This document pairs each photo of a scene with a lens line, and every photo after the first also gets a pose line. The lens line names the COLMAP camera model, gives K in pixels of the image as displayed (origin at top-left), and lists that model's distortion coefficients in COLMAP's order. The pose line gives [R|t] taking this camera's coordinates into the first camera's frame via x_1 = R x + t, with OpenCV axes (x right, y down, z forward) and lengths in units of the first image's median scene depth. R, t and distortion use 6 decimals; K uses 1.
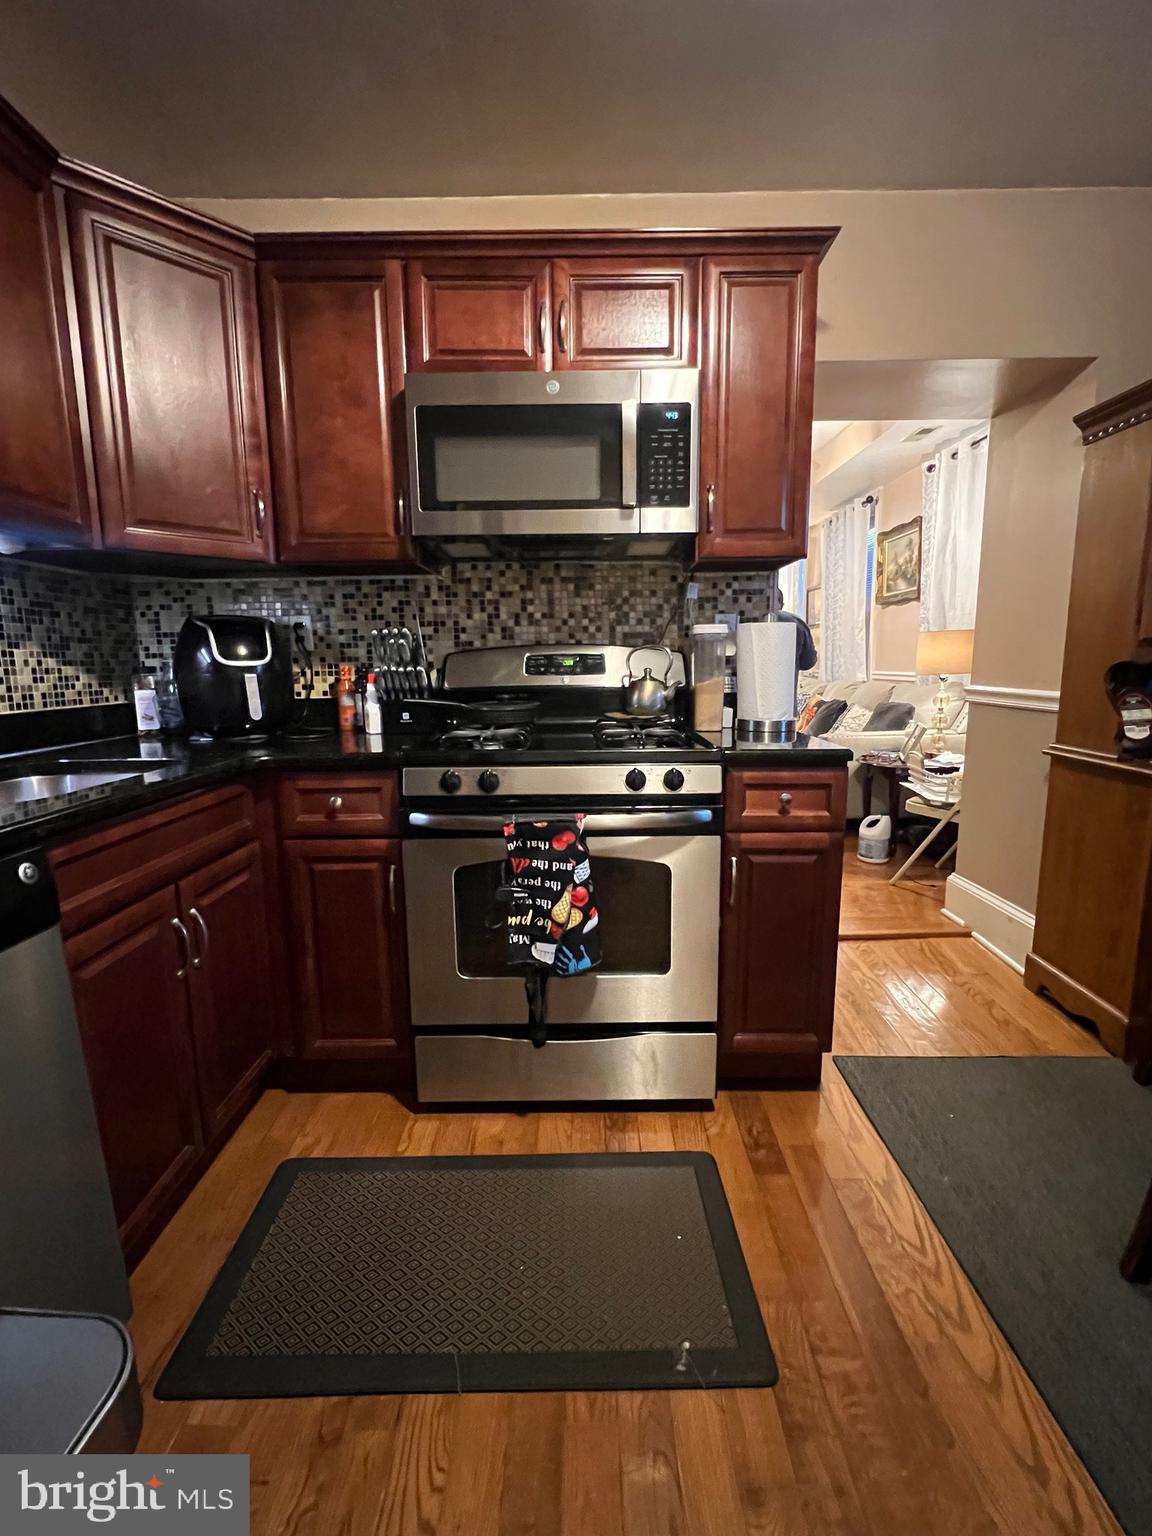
lens RADIAL K [[680.7, 0, 579.0], [0, 680.7, 767.6], [0, 0, 1]] dist [-0.002139, 0.000399]
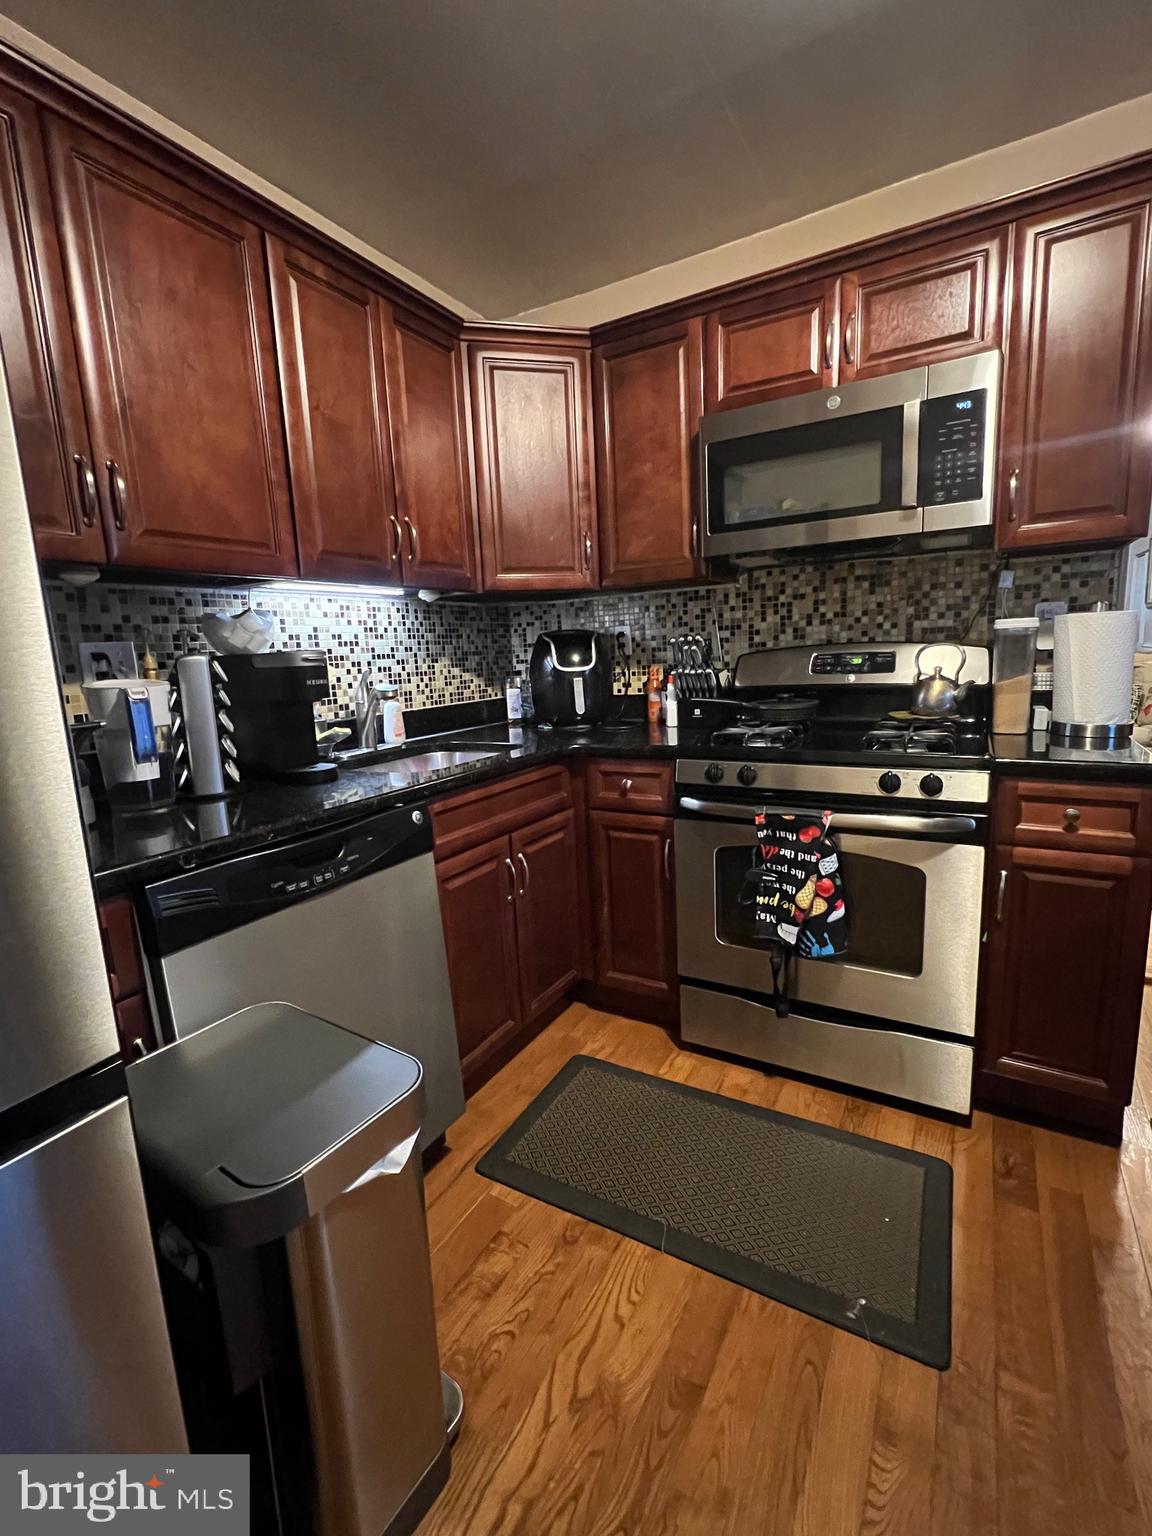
lens RADIAL K [[680.7, 0, 571.6], [0, 680.7, 769.9], [0, 0, 1]] dist [-0.002139, 0.000399]
pose [[0.860974, 0.059805, -0.505120, 0.173957], [-0.042341, 0.998044, 0.045995, -0.025808], [0.506883, -0.018213, 0.861822, -0.114201]]
